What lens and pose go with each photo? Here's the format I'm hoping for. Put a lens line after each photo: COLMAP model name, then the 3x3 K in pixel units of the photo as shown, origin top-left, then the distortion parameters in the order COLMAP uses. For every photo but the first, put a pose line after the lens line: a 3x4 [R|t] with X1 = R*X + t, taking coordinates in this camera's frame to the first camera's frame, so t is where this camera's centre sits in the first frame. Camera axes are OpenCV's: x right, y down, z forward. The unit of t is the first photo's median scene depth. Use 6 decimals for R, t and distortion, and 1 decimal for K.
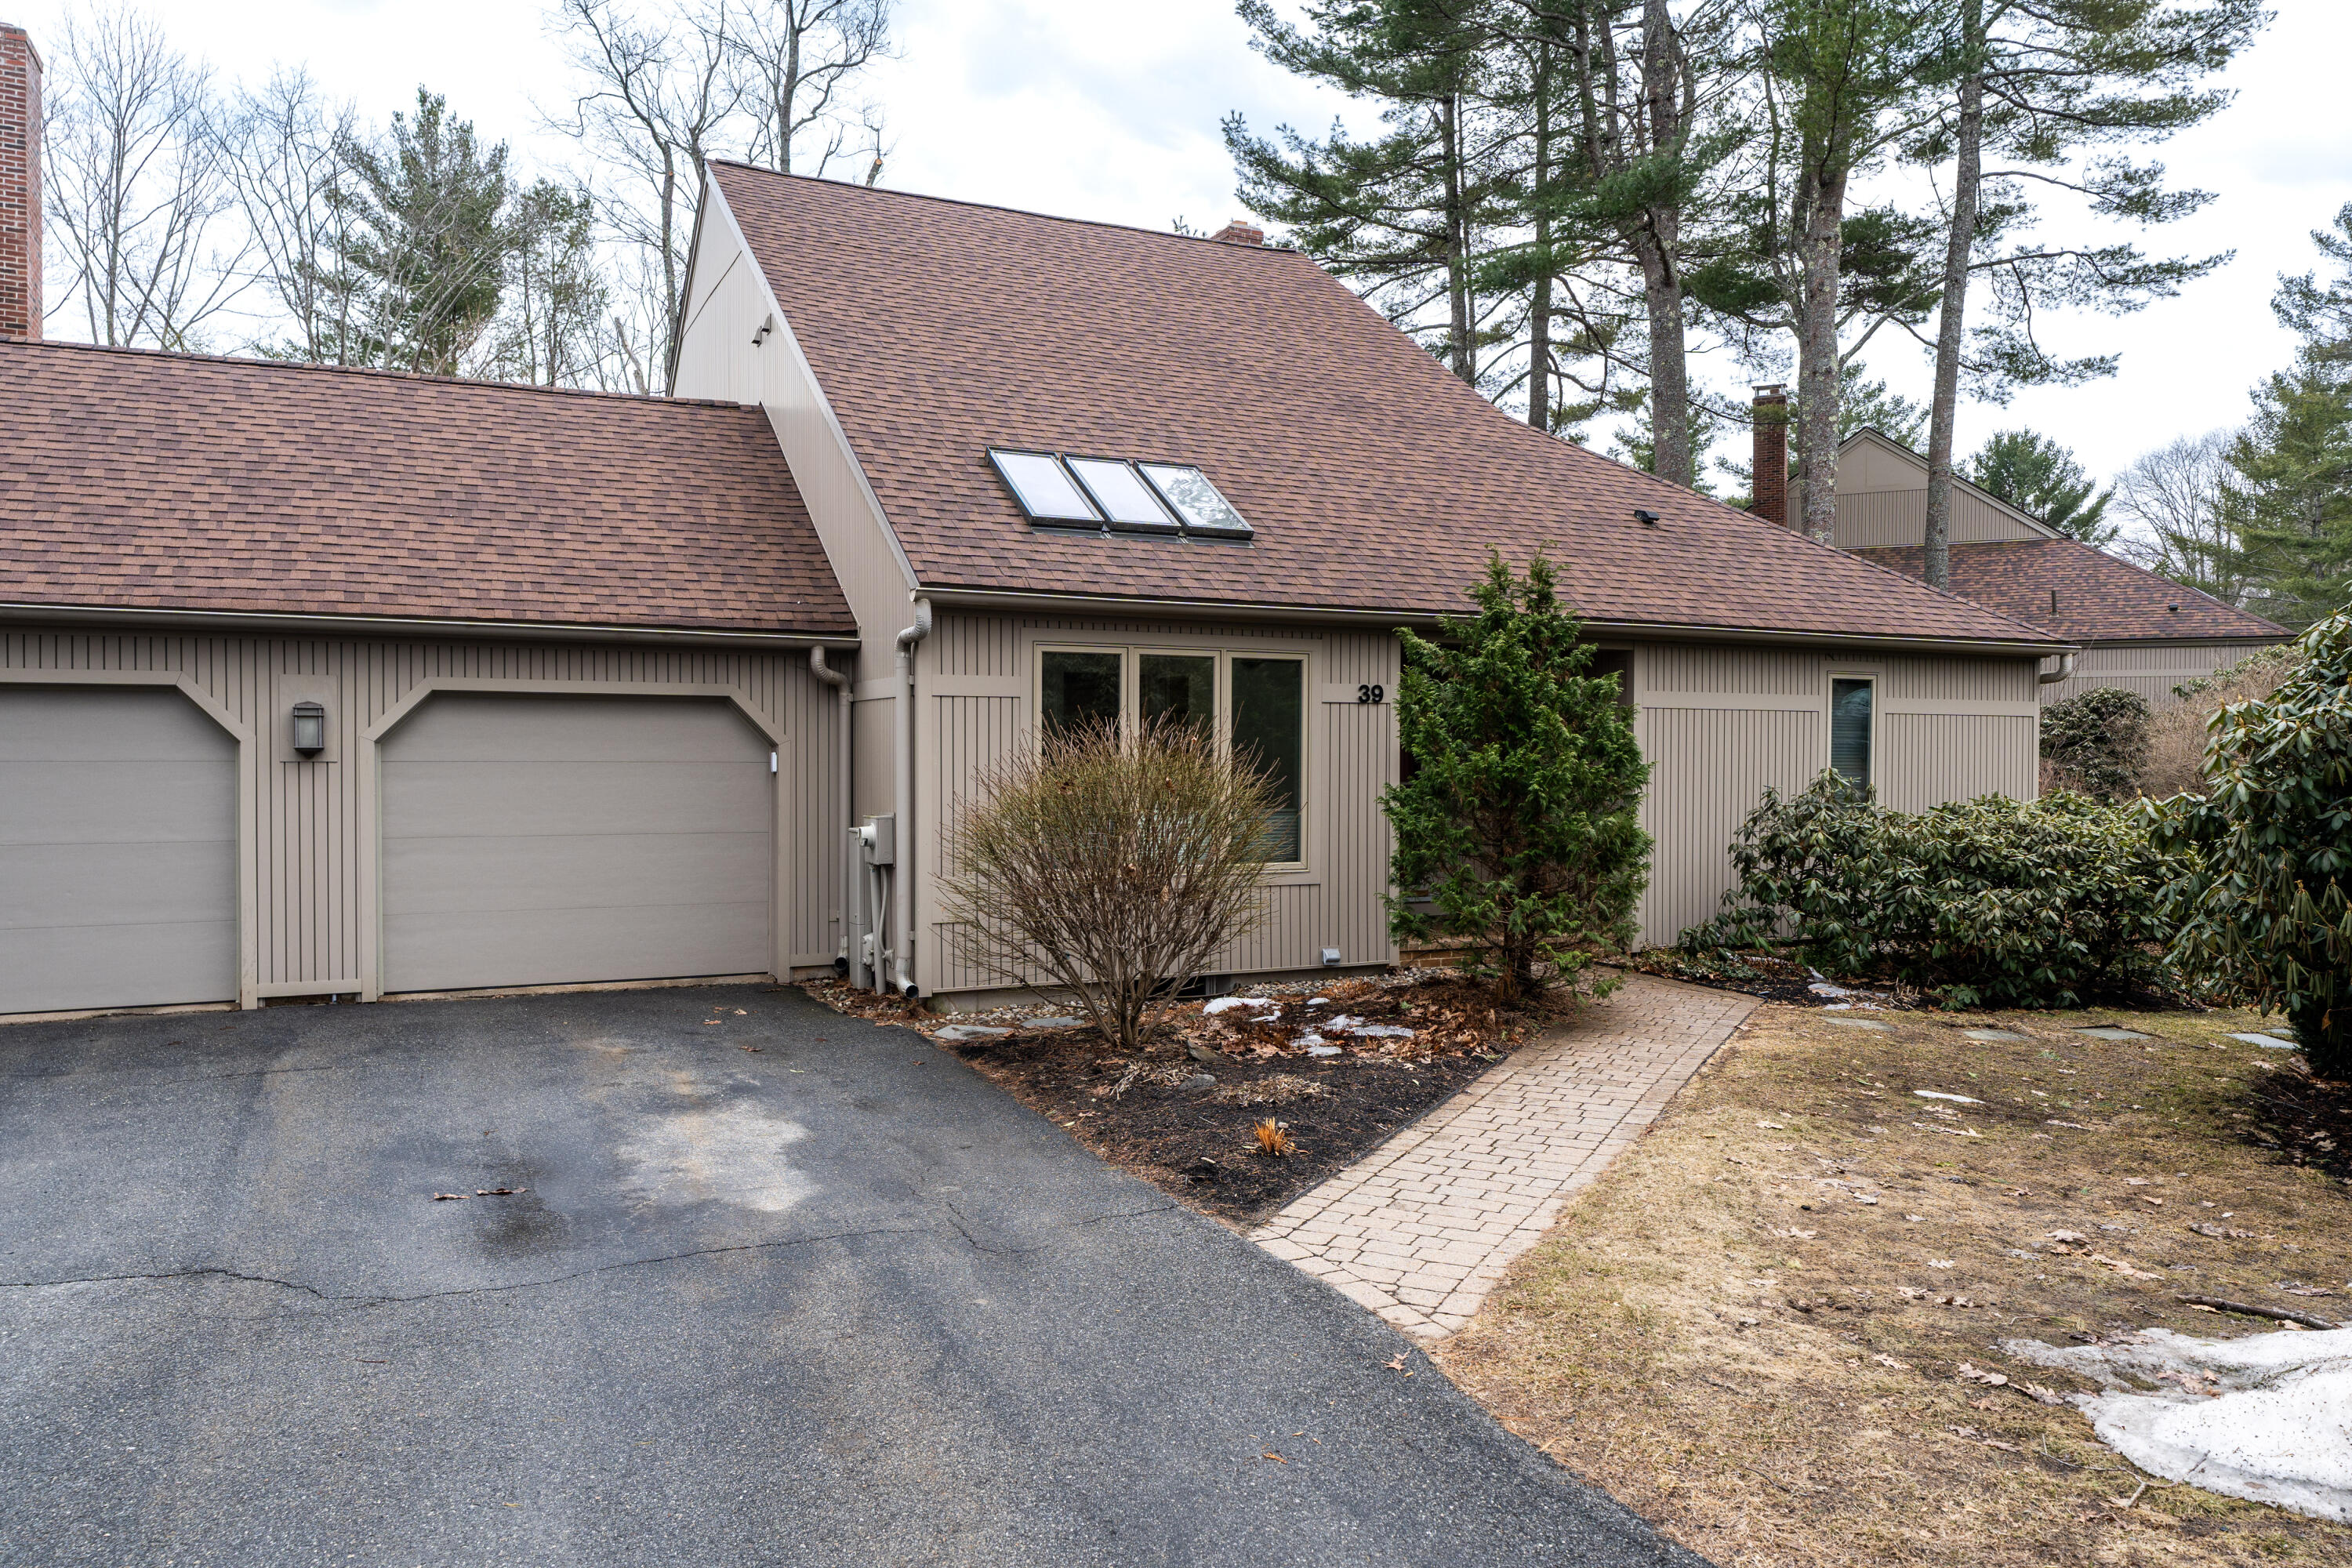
lens RADIAL K [[1784.8, 0, 1176.0], [0, 1784.8, 784.0], [0, 0, 1]] dist [-0.004364, -0.004473]
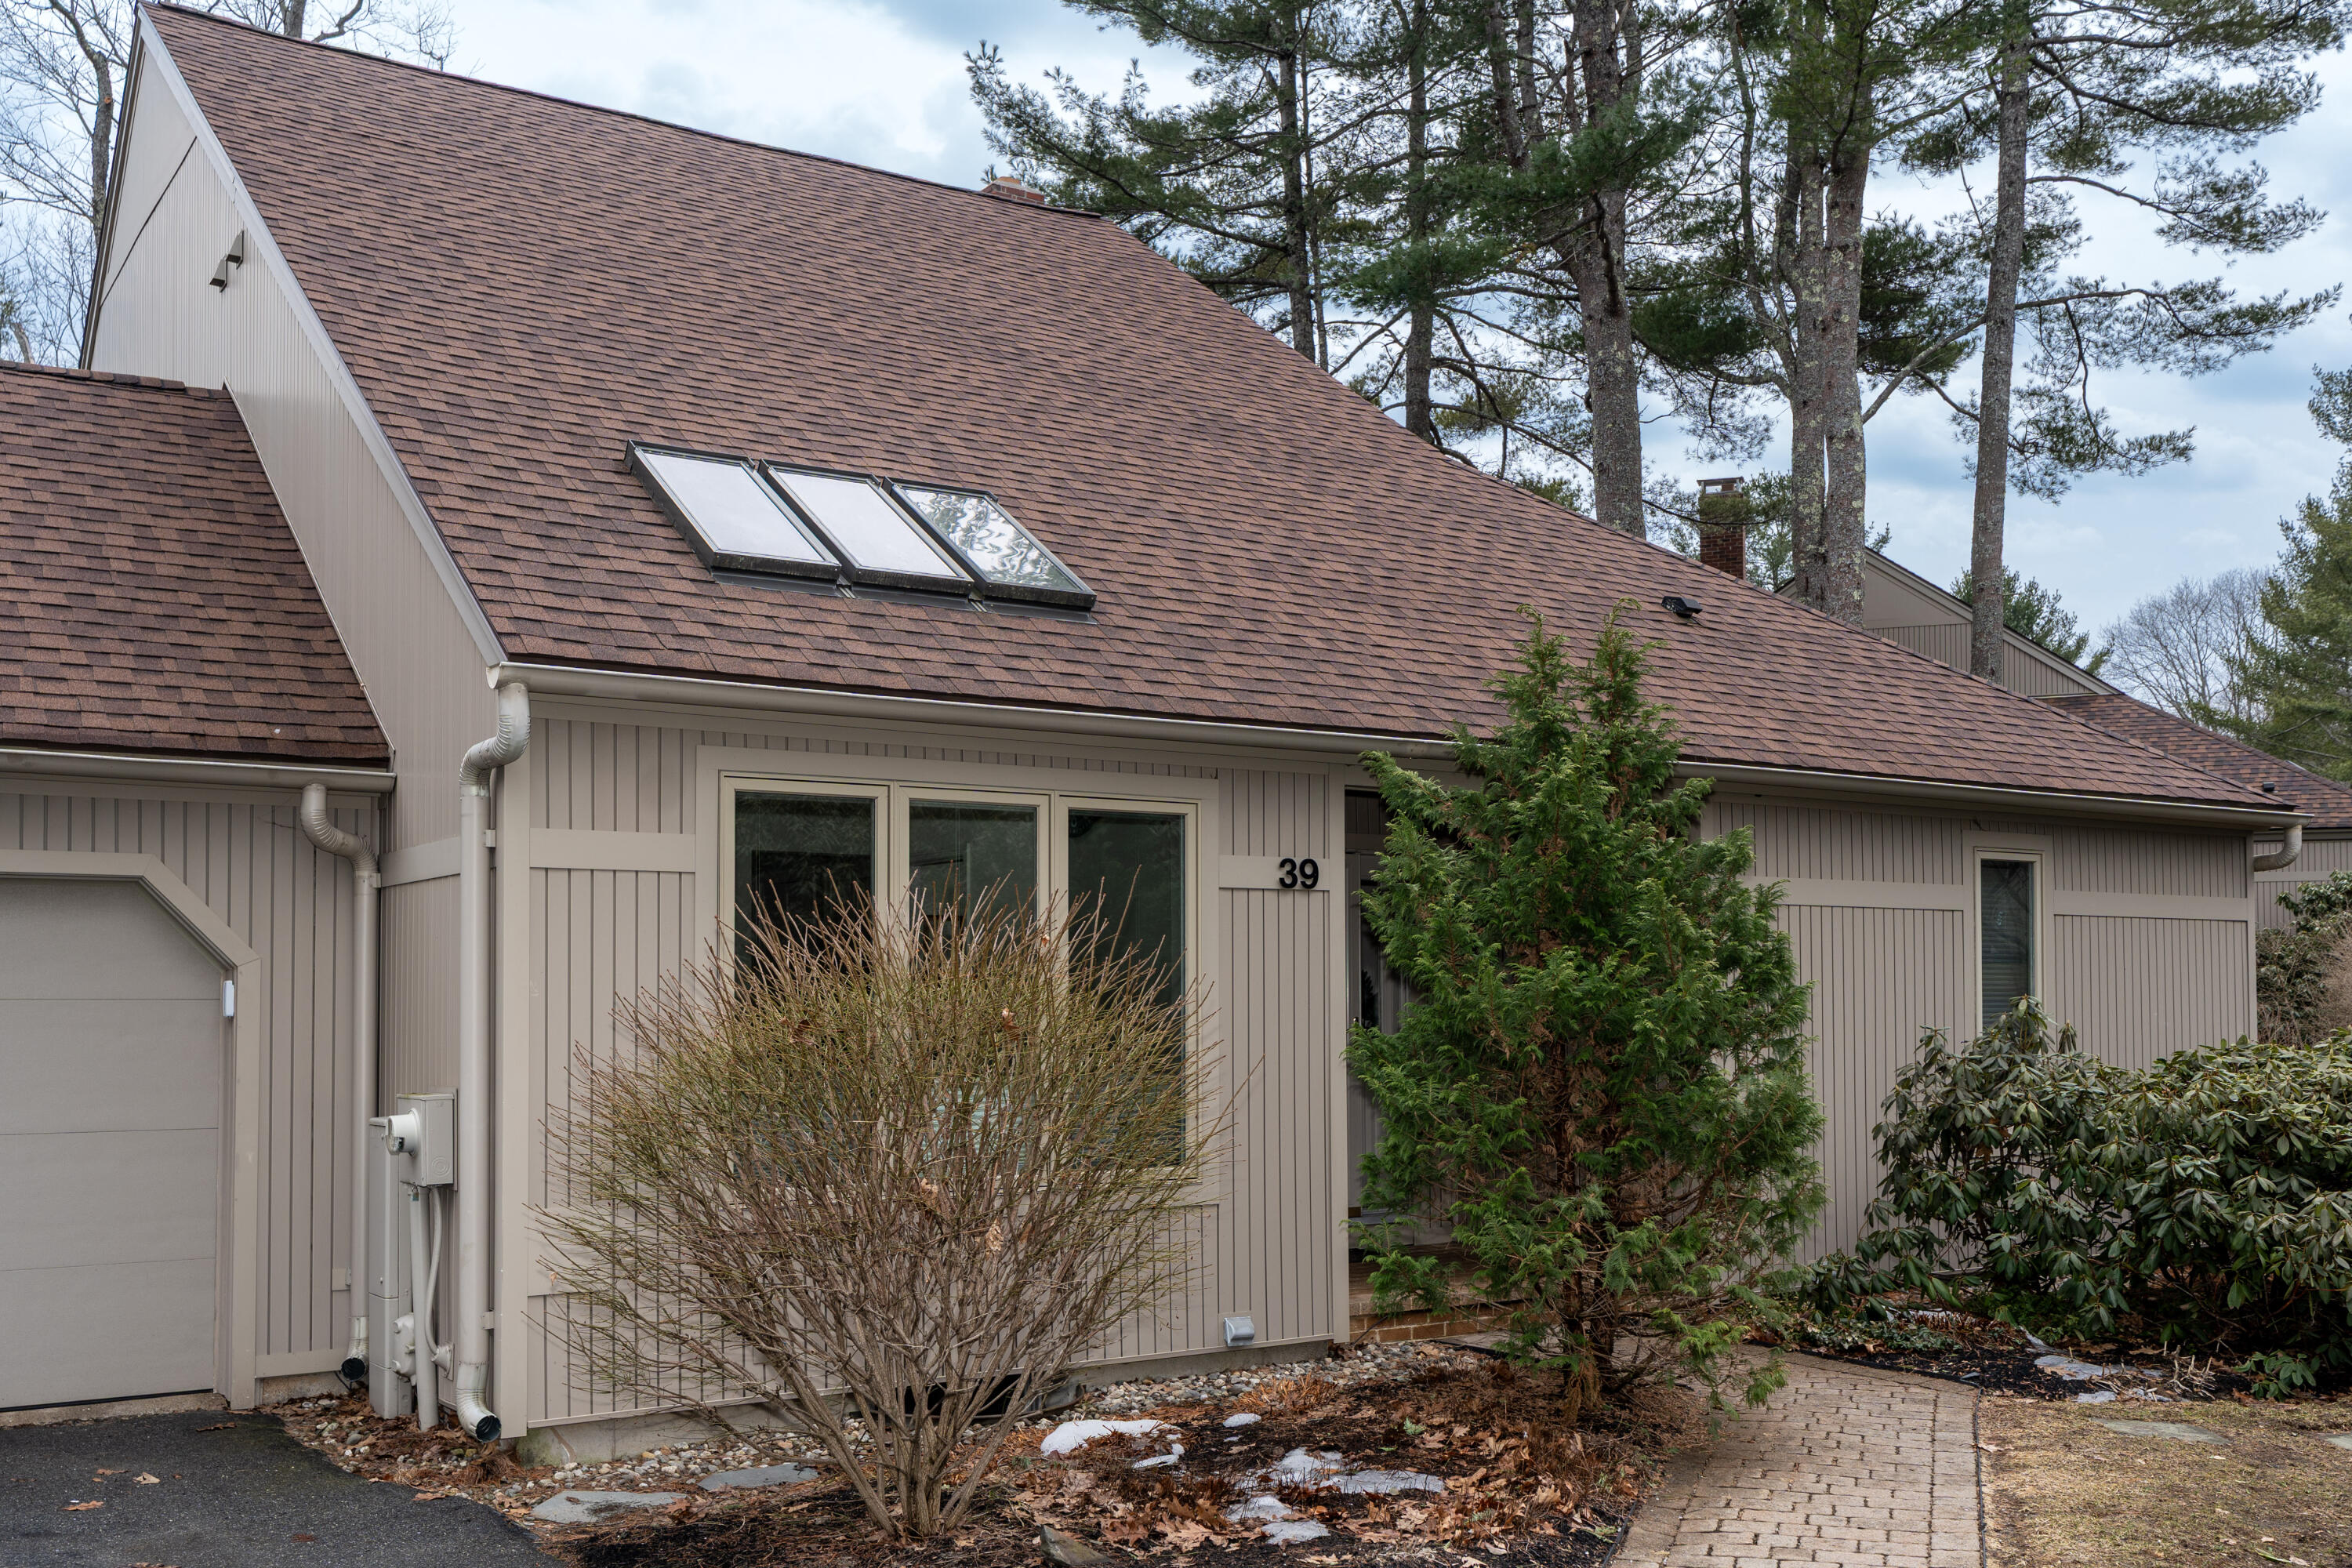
lens RADIAL K [[2481.9, 0, 1172.3], [0, 2481.9, 898.6], [0, 0, 1]] dist [0.006917, -0.003881]
pose [[0.992617, -0.004157, 0.121219, -0.028499], [0.011442, 0.998165, -0.059465, 0.004987], [-0.120749, 0.060413, 0.990843, 0.191171]]
